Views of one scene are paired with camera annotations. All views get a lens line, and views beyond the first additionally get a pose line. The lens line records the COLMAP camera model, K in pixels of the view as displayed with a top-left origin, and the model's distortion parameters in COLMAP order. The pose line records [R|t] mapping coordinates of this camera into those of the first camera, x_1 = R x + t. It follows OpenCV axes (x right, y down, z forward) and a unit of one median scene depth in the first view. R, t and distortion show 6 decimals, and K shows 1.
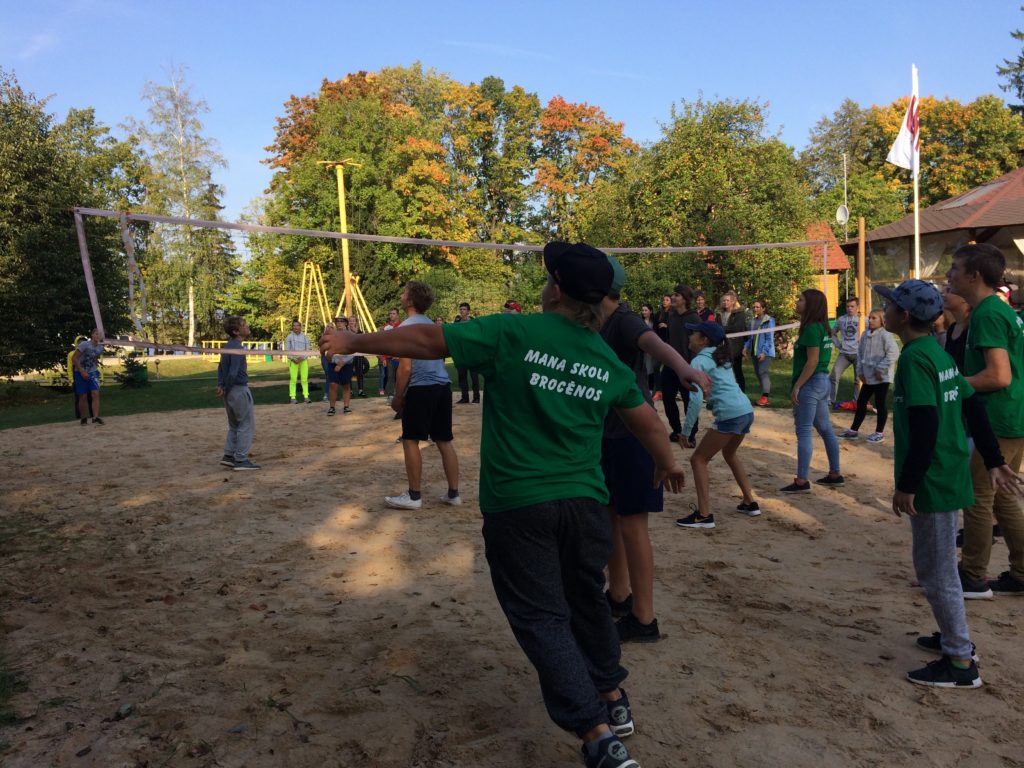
lens RADIAL K [[850.1, 0, 511.6], [0, 850.1, 374.2], [0, 0, 1]] dist [0.021875, -0.012138]
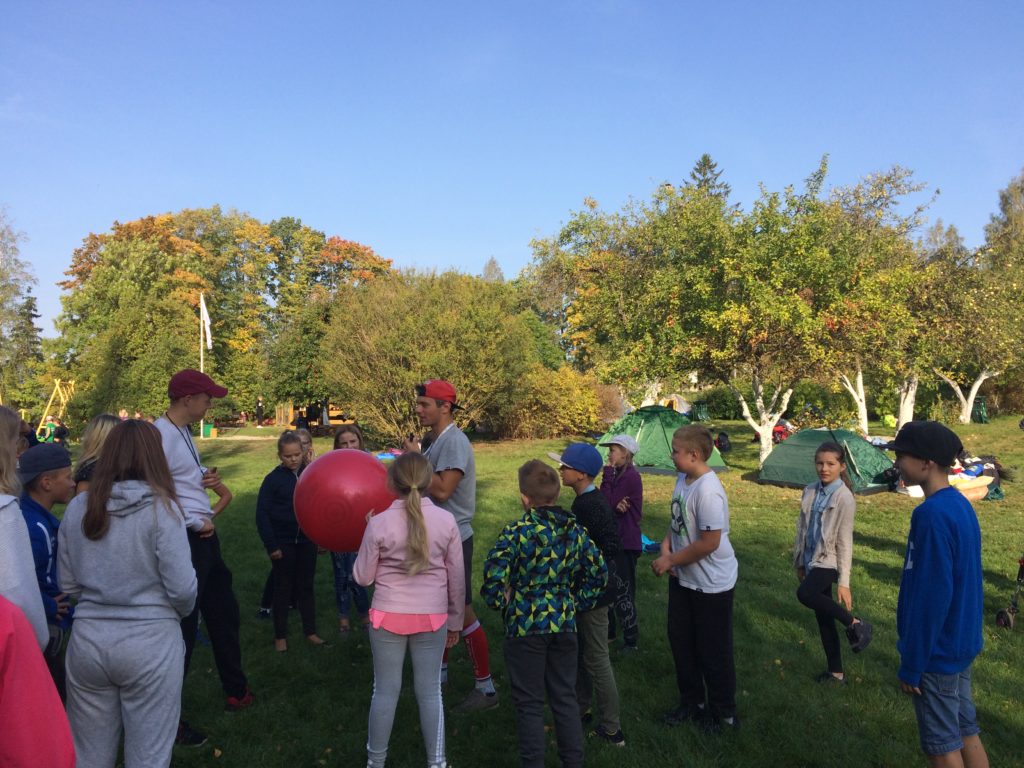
lens RADIAL K [[889.6, 0, 513.1], [0, 889.6, 391.5], [0, 0, 1]] dist [0.079450, -0.098812]
pose [[0.998983, 0.031099, 0.032649, 0.317525], [-0.027781, 0.994841, -0.097569, 0.018526], [-0.035515, 0.096563, 0.994693, -0.310739]]
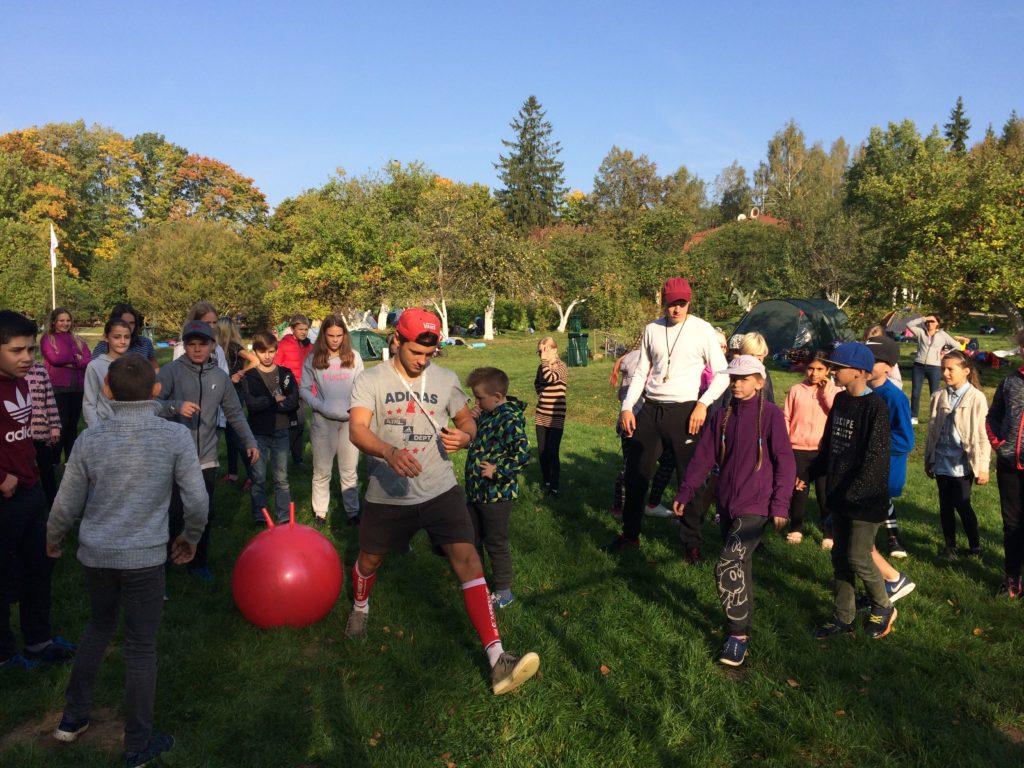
lens RADIAL K [[889.6, 0, 503.2], [0, 889.6, 376.6], [0, 0, 1]] dist [0.079450, -0.098812]
pose [[0.989667, 0.041326, 0.137302, 0.401932], [-0.039341, 0.999079, -0.017142, 0.030358], [-0.137884, 0.011564, 0.990381, -0.516420]]
